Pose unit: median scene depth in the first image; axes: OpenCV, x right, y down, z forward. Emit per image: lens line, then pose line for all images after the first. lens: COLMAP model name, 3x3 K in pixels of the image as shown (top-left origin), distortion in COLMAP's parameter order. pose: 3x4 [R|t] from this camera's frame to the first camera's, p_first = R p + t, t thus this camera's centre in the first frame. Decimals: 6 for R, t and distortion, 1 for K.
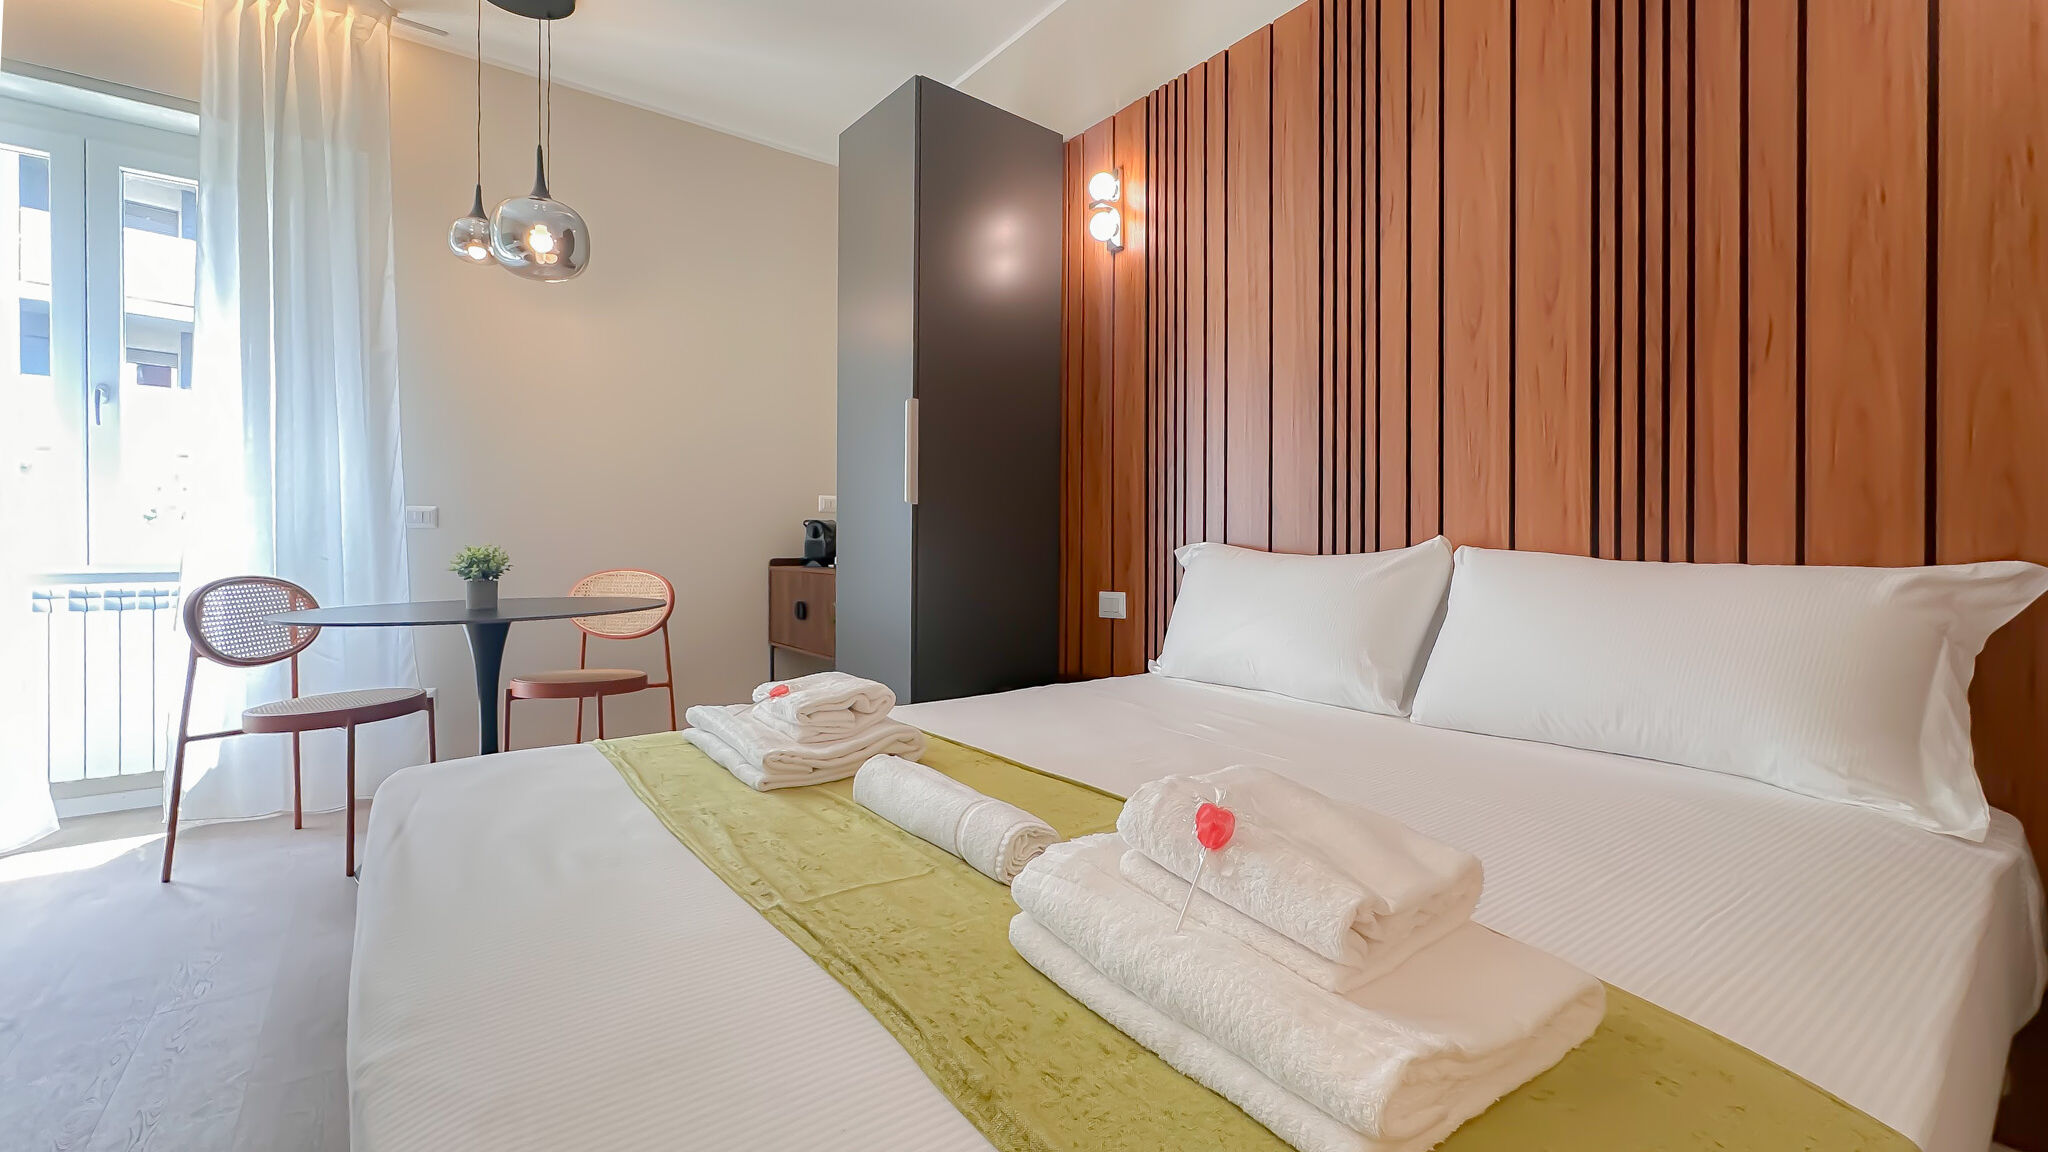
lens RADIAL K [[831.9, 0, 1022.6], [0, 831.9, 549.9], [0, 0, 1]] dist [-0.003270, 0.000078]
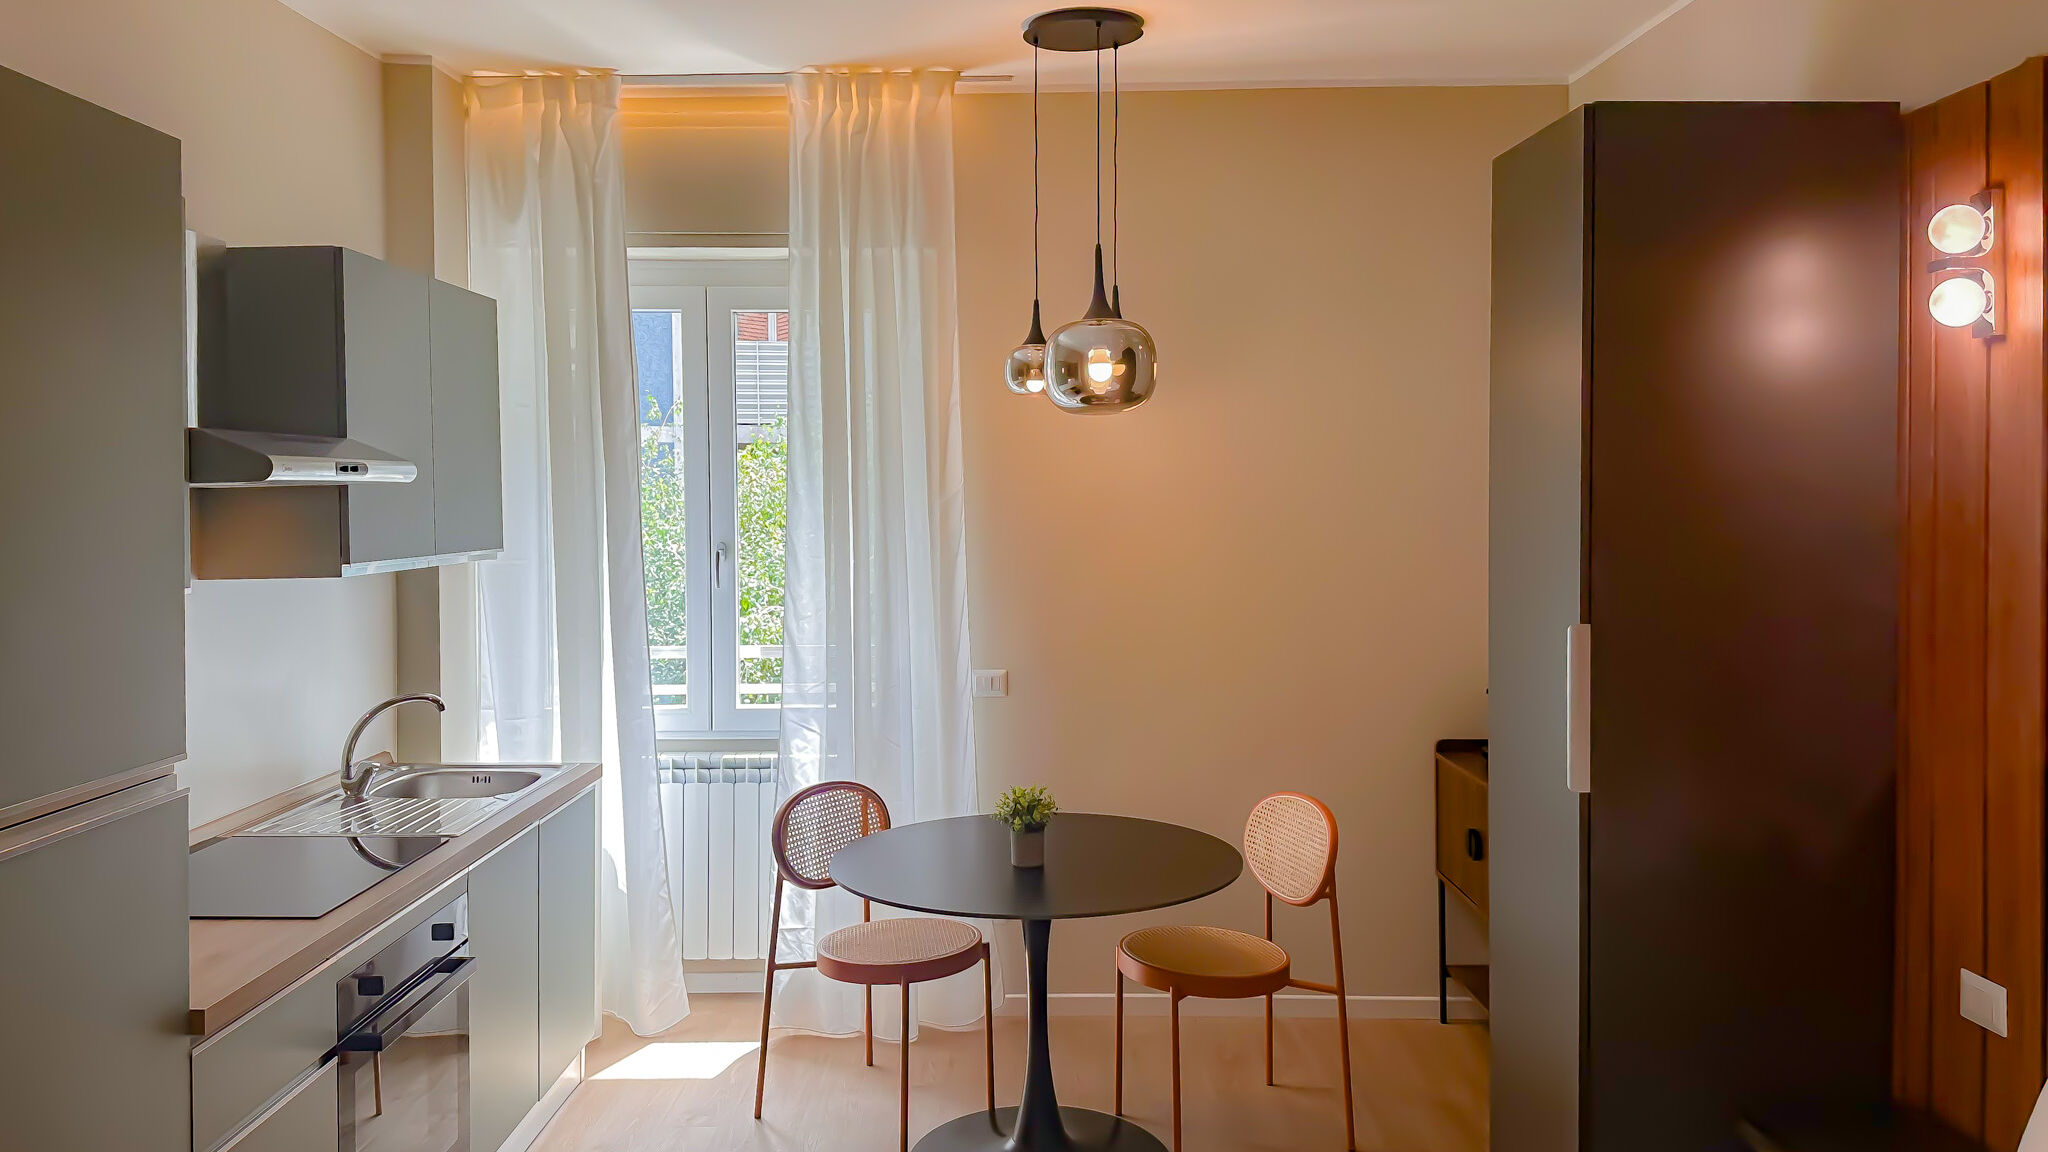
lens RADIAL K [[1478.2, 0, 1016.8], [0, 1478.2, 523.7], [0, 0, 1]] dist [0.117965, -0.156882]
pose [[0.787782, 0.007512, -0.615908, 0.330148], [0.002968, 0.999868, 0.015991, -0.397128], [0.615947, -0.014425, 0.787656, -0.211923]]
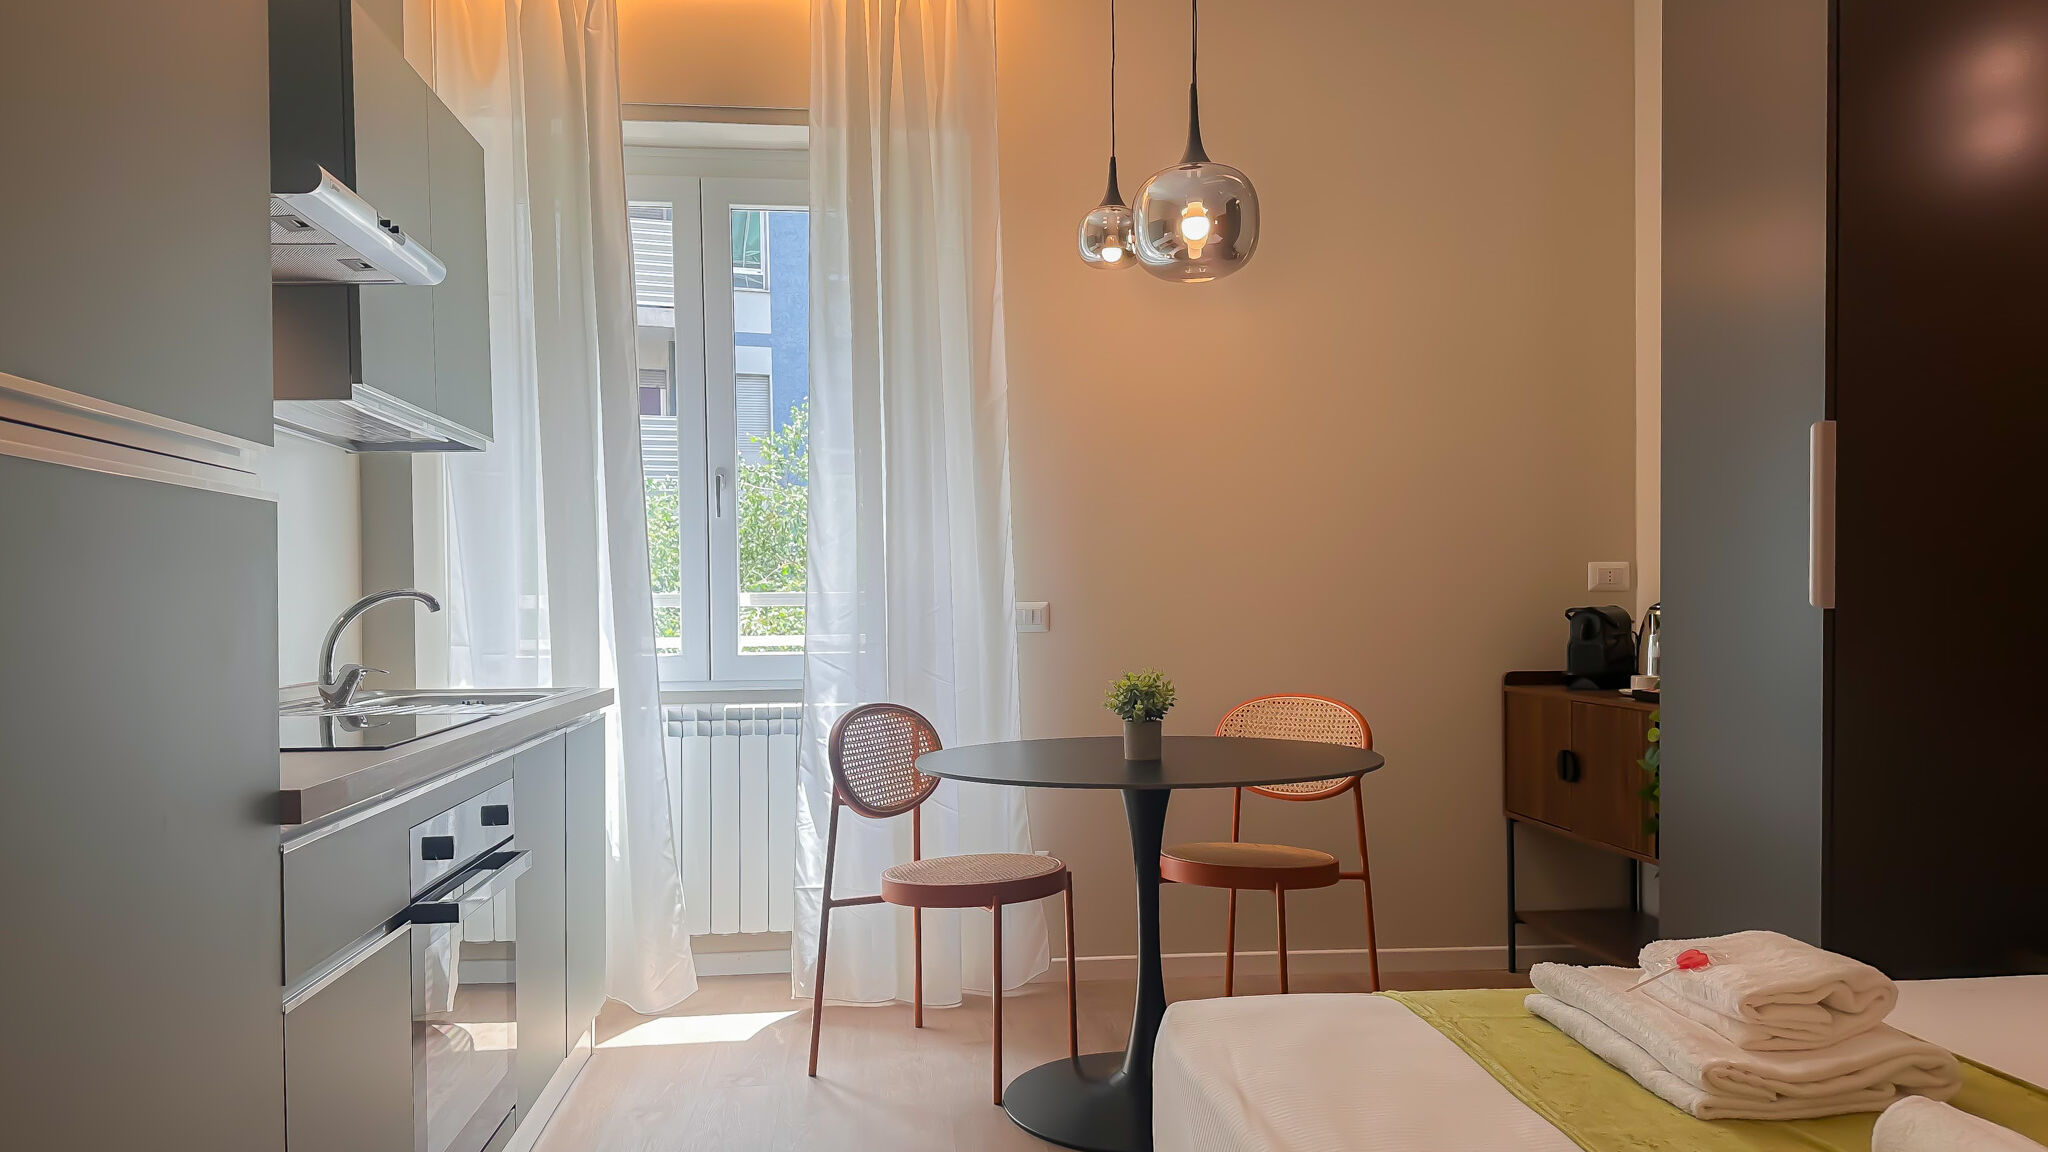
lens RADIAL K [[1468.6, 0, 1020.0], [0, 1468.6, 613.2], [0, 0, 1]] dist [0.161038, -0.273149]
pose [[0.853009, -0.006145, -0.521860, -0.096880], [0.008067, 0.999966, 0.001411, -0.082144], [0.521834, -0.005413, 0.853030, -0.211160]]
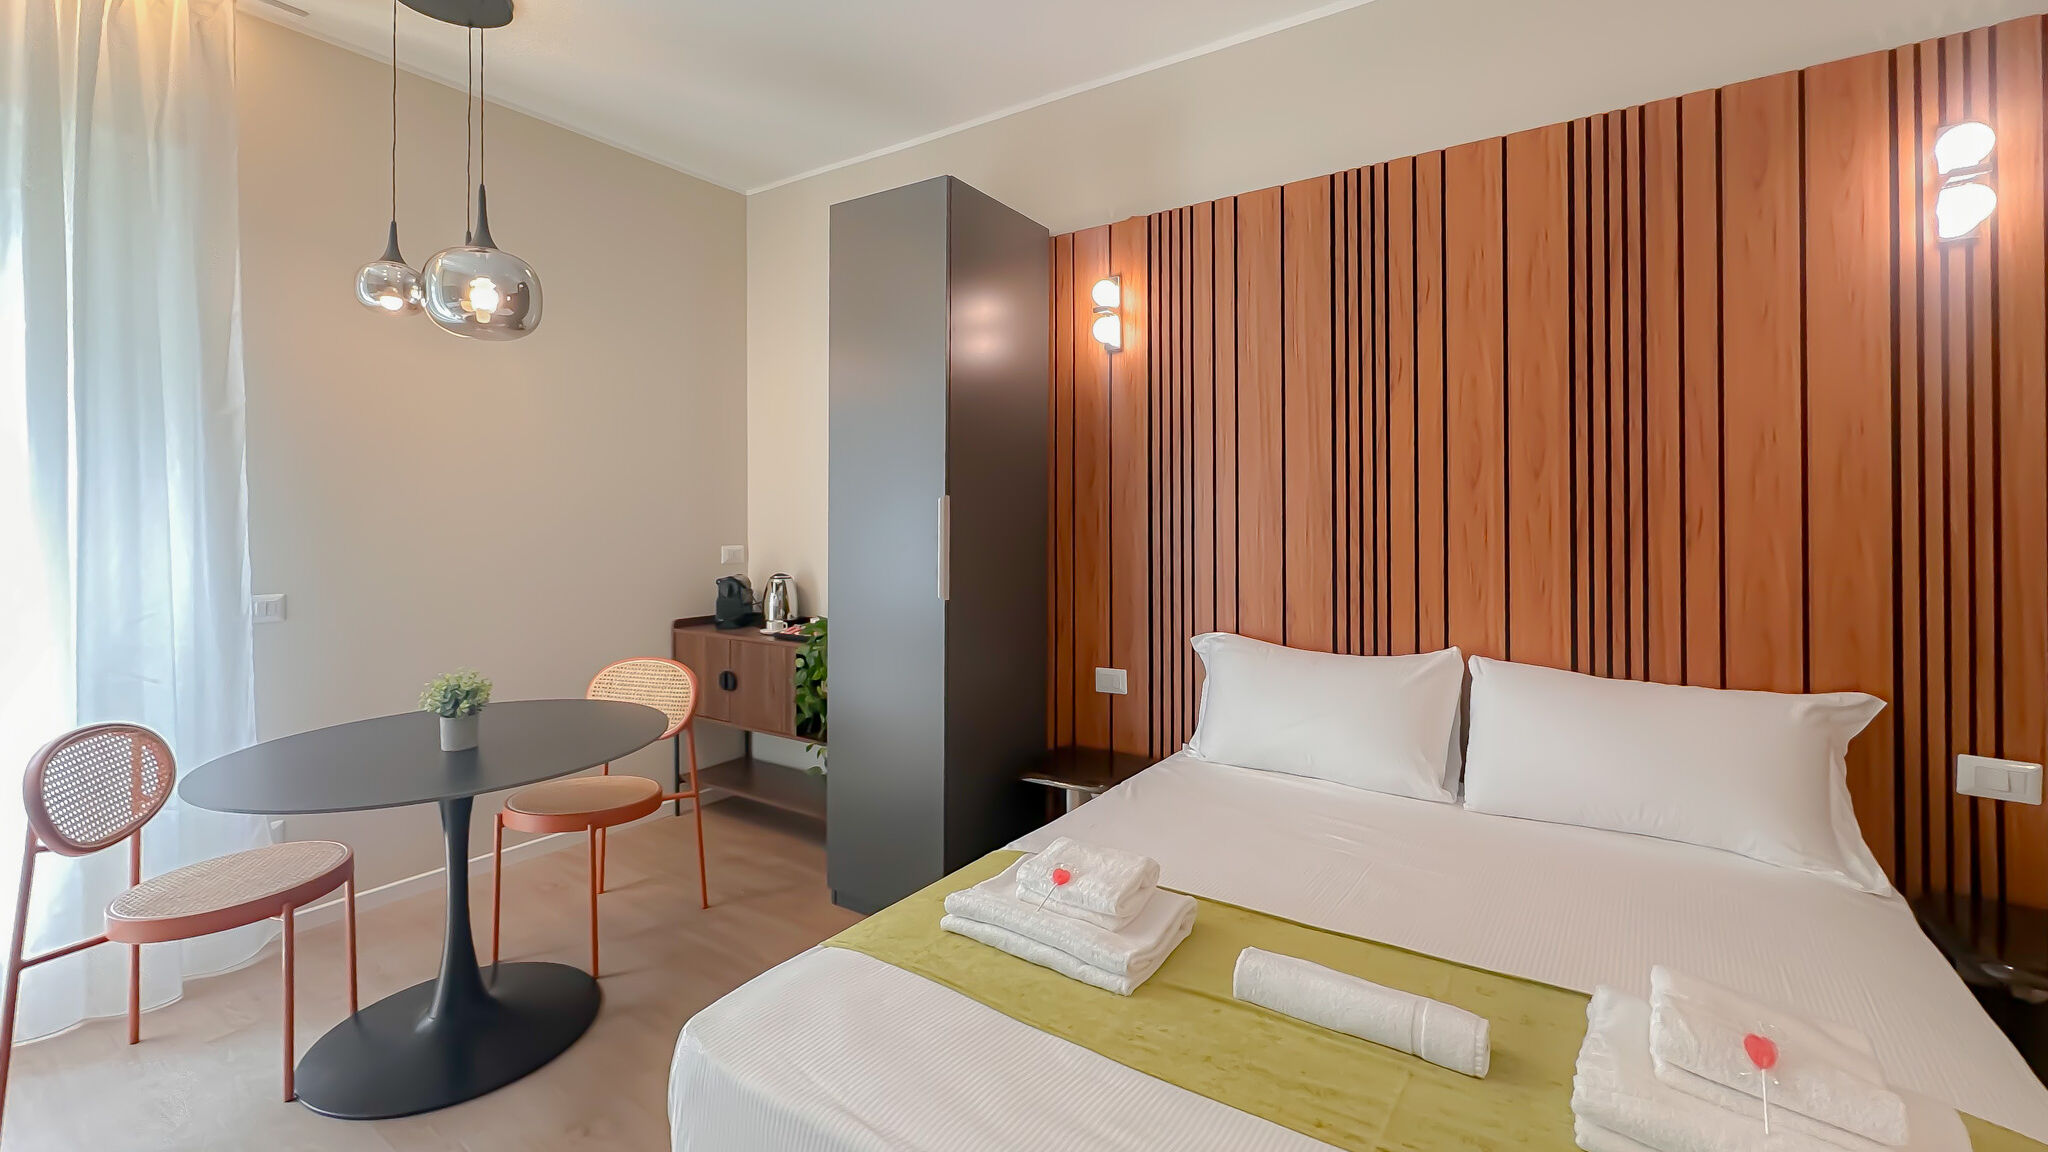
lens RADIAL K [[845.5, 0, 1031.8], [0, 845.5, 519.1], [0, 0, 1]] dist [-0.002755, -0.000031]
pose [[0.949153, -0.006527, 0.314748, -0.507917], [0.008149, 0.999959, -0.003836, -0.212987], [-0.314710, 0.006206, 0.949168, -0.002552]]
